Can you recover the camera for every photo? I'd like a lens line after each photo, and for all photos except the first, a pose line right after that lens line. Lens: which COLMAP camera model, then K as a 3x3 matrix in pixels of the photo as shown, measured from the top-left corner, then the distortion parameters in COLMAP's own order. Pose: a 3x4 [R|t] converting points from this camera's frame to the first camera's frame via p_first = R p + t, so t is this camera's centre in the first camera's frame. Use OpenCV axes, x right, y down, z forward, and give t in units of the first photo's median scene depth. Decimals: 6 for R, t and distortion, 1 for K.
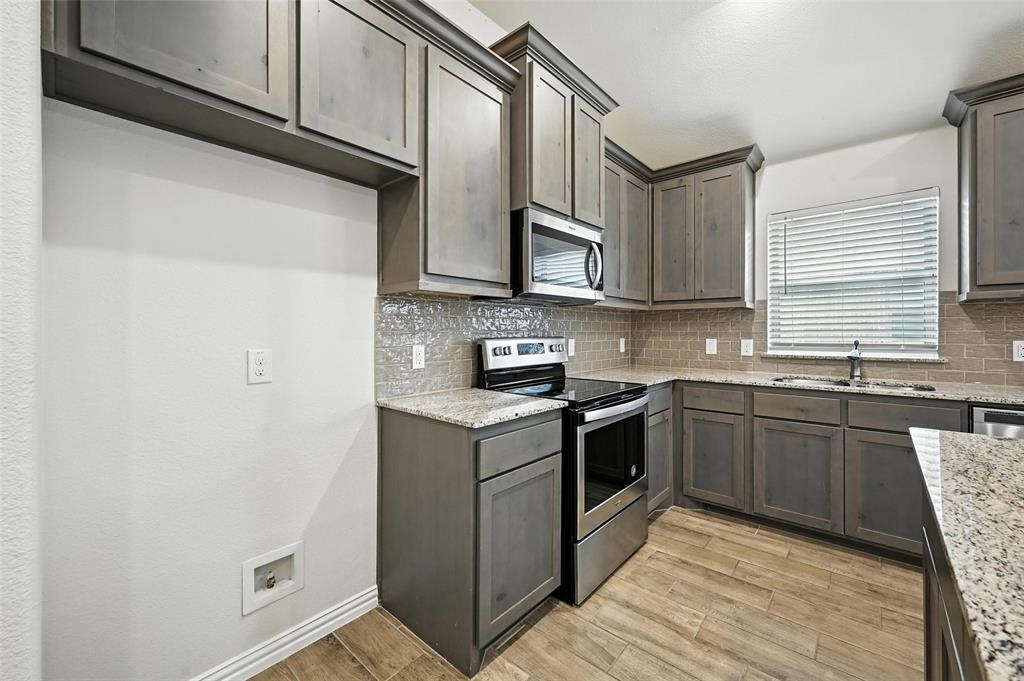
lens RADIAL K [[406.4, 0, 507.5], [0, 406.4, 330.4], [0, 0, 1]] dist [-0.004661, 0.000049]
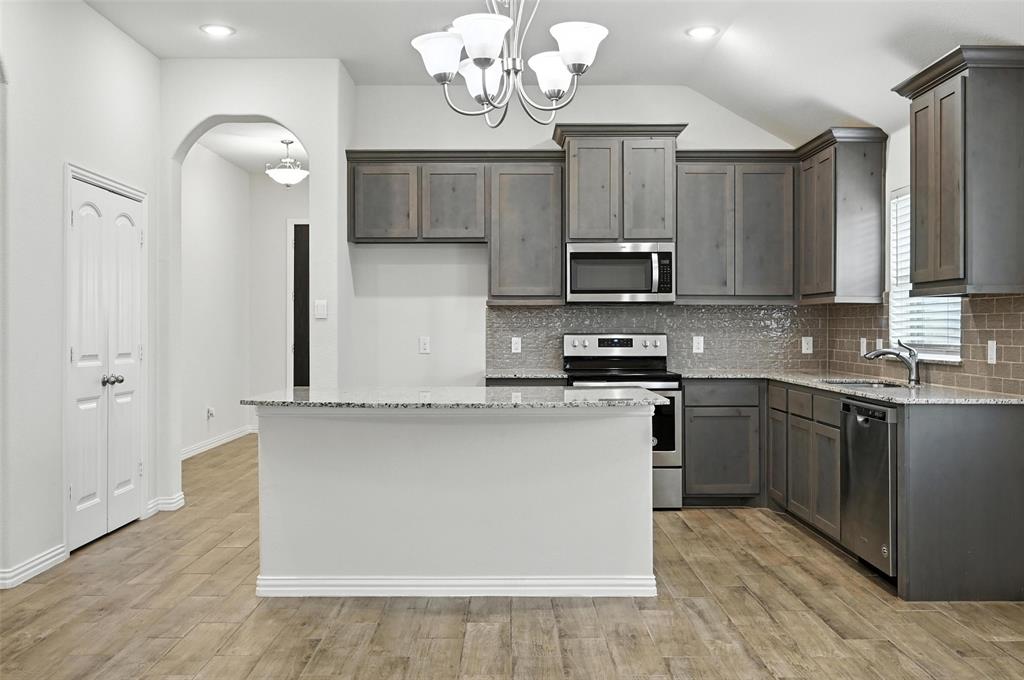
lens RADIAL K [[889.6, 0, 507.9], [0, 889.6, 322.1], [0, 0, 1]] dist [-0.008023, 0.001689]
pose [[0.664818, -0.002392, -0.747002, 2.023272], [0.001033, 0.999997, -0.002282, -0.012359], [0.747005, 0.000746, 0.664818, -1.120081]]
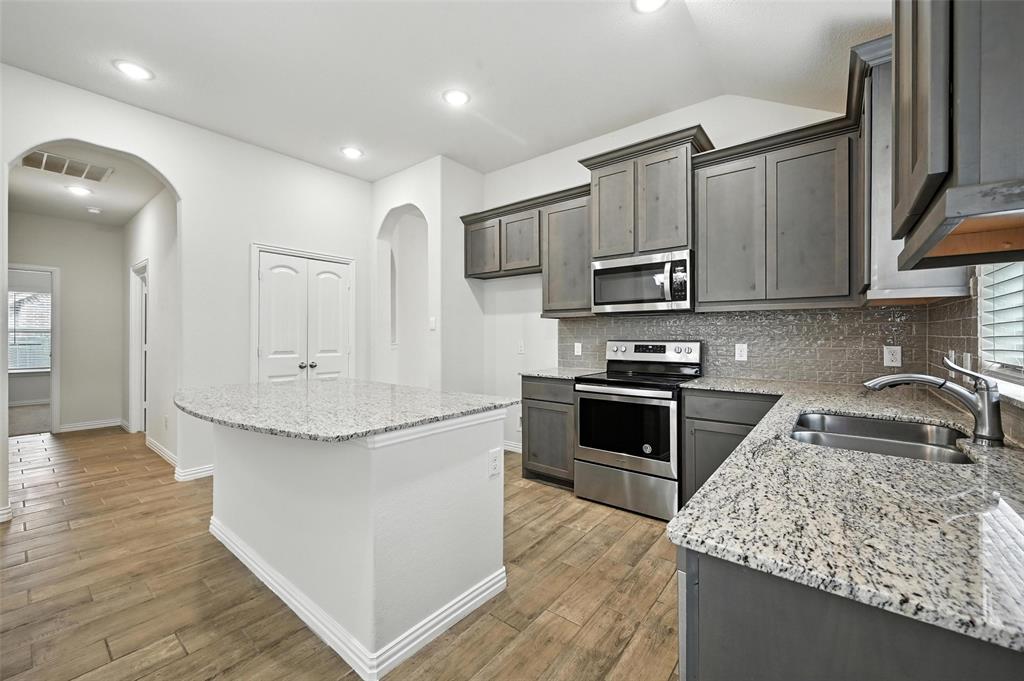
lens RADIAL K [[406.4, 0, 512.3], [0, 406.4, 333.3], [0, 0, 1]] dist [-0.004661, 0.000049]
pose [[0.056265, -0.003145, -0.998411, 1.513598], [0.005121, 0.999983, -0.002861, -0.005756], [0.998403, -0.004952, 0.056281, 0.515865]]
